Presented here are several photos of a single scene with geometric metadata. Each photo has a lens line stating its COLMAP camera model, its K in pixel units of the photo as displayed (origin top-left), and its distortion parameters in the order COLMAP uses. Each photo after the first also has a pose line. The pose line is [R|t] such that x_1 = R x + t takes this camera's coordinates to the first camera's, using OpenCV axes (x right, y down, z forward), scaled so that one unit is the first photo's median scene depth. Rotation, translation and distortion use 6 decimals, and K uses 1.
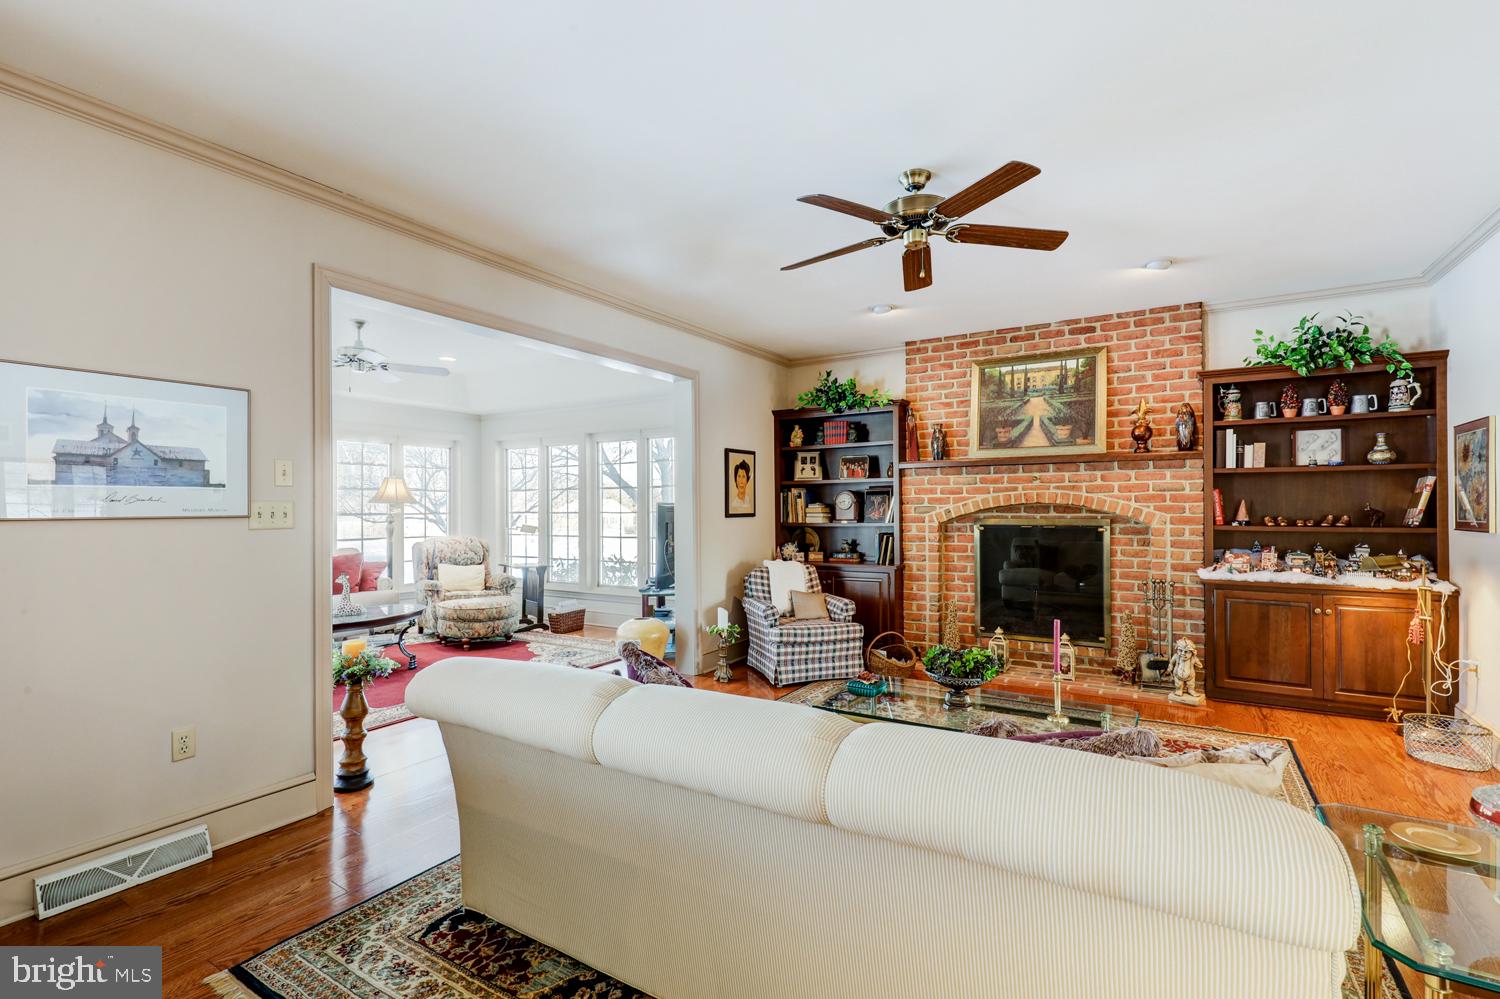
lens RADIAL K [[680.9, 0, 760.2], [0, 680.9, 499.3], [0, 0, 1]] dist [-0.000159, 0.000789]
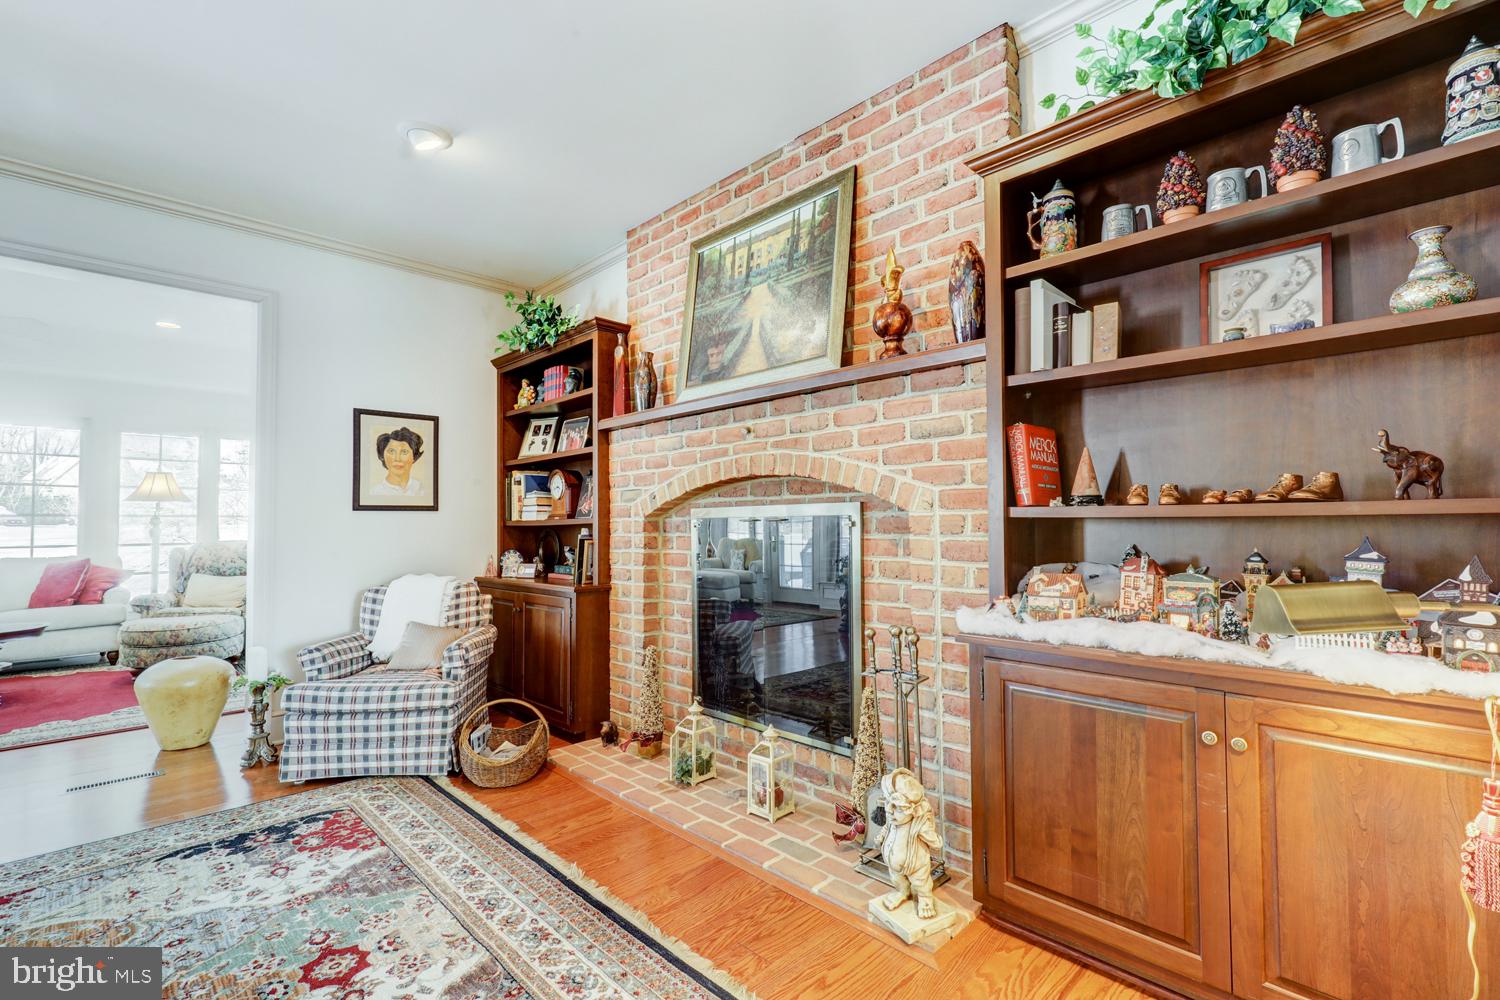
lens RADIAL K [[680.9, 0, 747.8], [0, 680.9, 501.9], [0, 0, 1]] dist [-0.000159, 0.000789]
pose [[0.970344, -0.010797, -0.241489, 0.565879], [0.005992, 0.999769, -0.020622, 0.039548], [0.241656, 0.018564, 0.970184, 0.501768]]
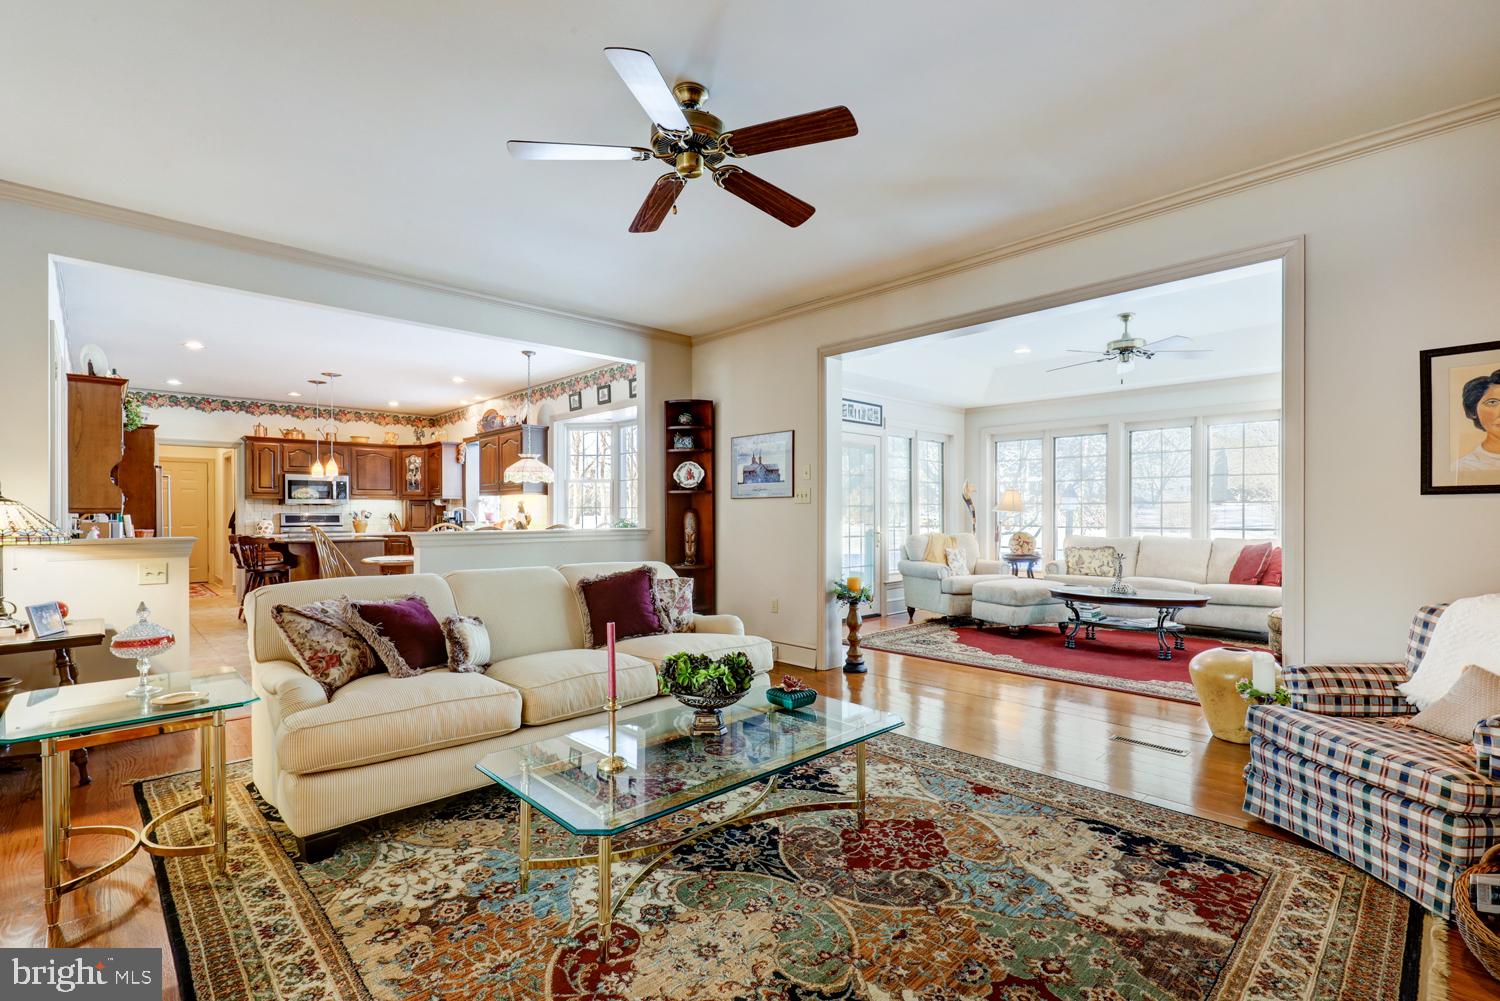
lens RADIAL K [[680.9, 0, 753.4], [0, 680.9, 513.3], [0, 0, 1]] dist [-0.000159, 0.000789]
pose [[-0.246711, 0.005117, -0.969076, 0.616241], [0.015217, 0.999883, 0.001406, 0.037062], [0.968970, -0.014400, -0.246760, 0.753953]]
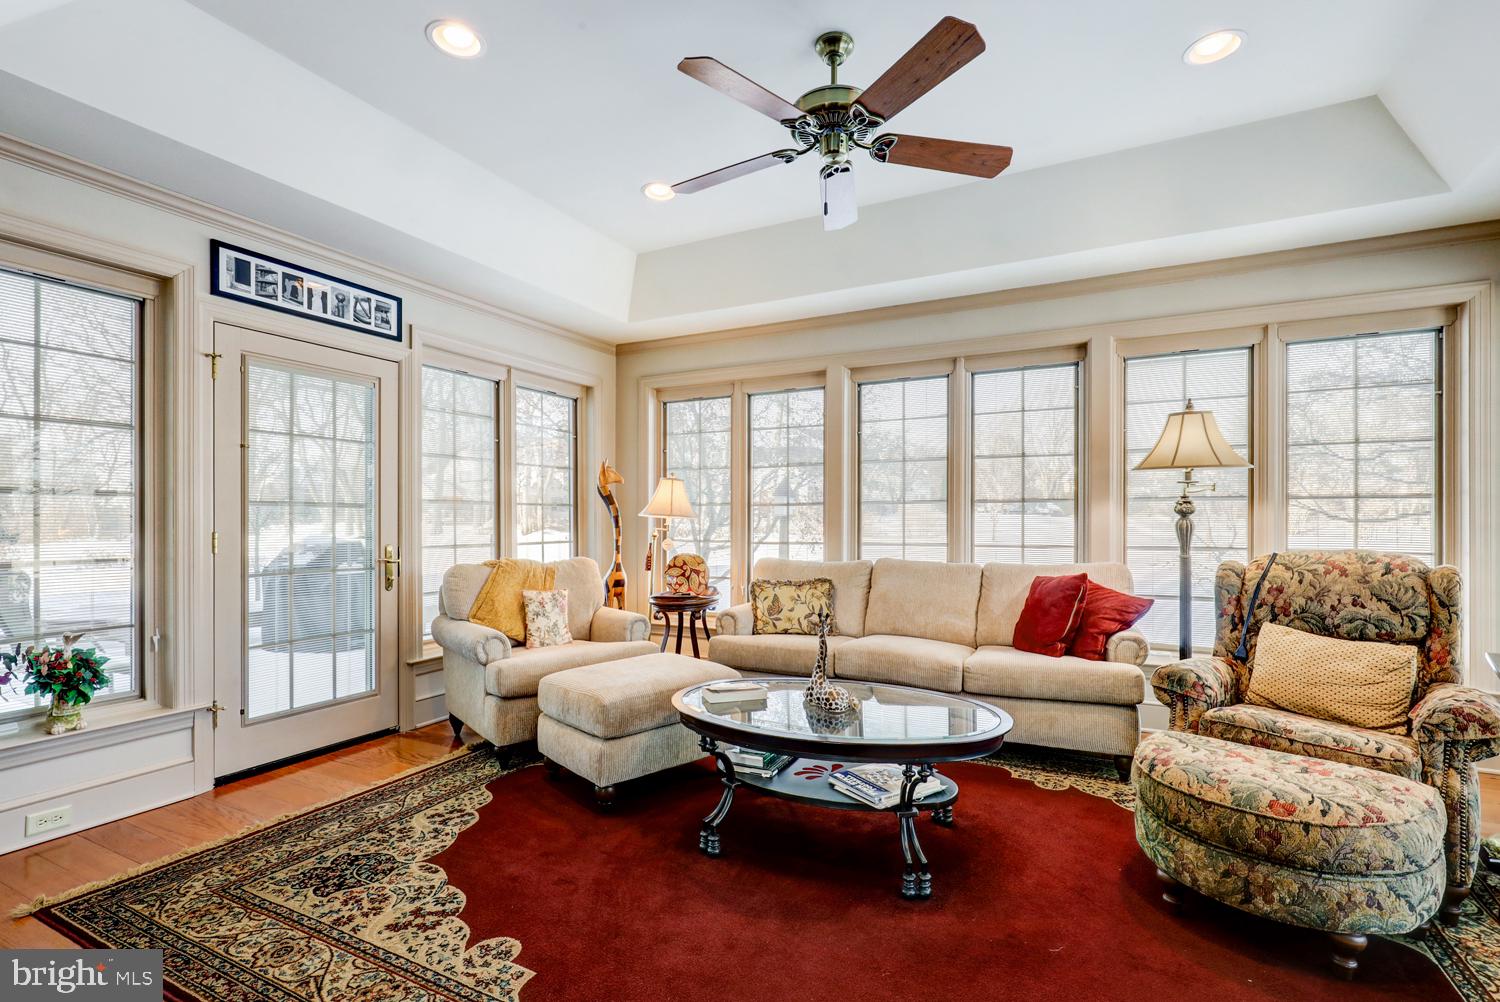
lens RADIAL K [[680.9, 0, 756.2], [0, 680.9, 509.9], [0, 0, 1]] dist [-0.000159, 0.000789]
pose [[0.081072, -0.009069, -0.996667, -0.161073], [0.013718, 0.999874, -0.007983, 0.043941], [0.996614, -0.013025, 0.081187, 0.981158]]
